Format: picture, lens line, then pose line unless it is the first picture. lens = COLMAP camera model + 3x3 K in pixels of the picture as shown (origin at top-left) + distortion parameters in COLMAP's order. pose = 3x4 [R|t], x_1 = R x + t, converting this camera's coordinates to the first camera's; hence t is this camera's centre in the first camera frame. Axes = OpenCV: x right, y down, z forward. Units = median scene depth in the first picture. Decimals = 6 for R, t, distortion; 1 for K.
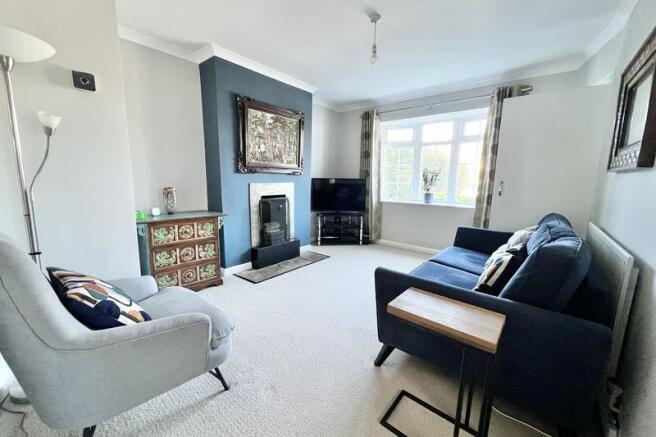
lens RADIAL K [[258.1, 0, 328.0], [0, 258.1, 218.5], [0, 0, 1]] dist [-0.001683, -0.000289]
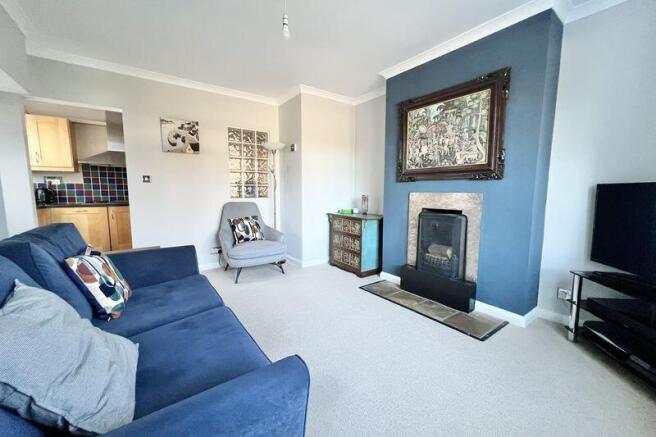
lens RADIAL K [[258.1, 0, 328.0], [0, 258.1, 218.5], [0, 0, 1]] dist [-0.001683, -0.000289]
pose [[-0.241693, 0.085463, -0.966582, 0.635528], [-0.160796, 0.978815, 0.126751, -0.113560], [0.956937, 0.186057, -0.222831, 0.924562]]
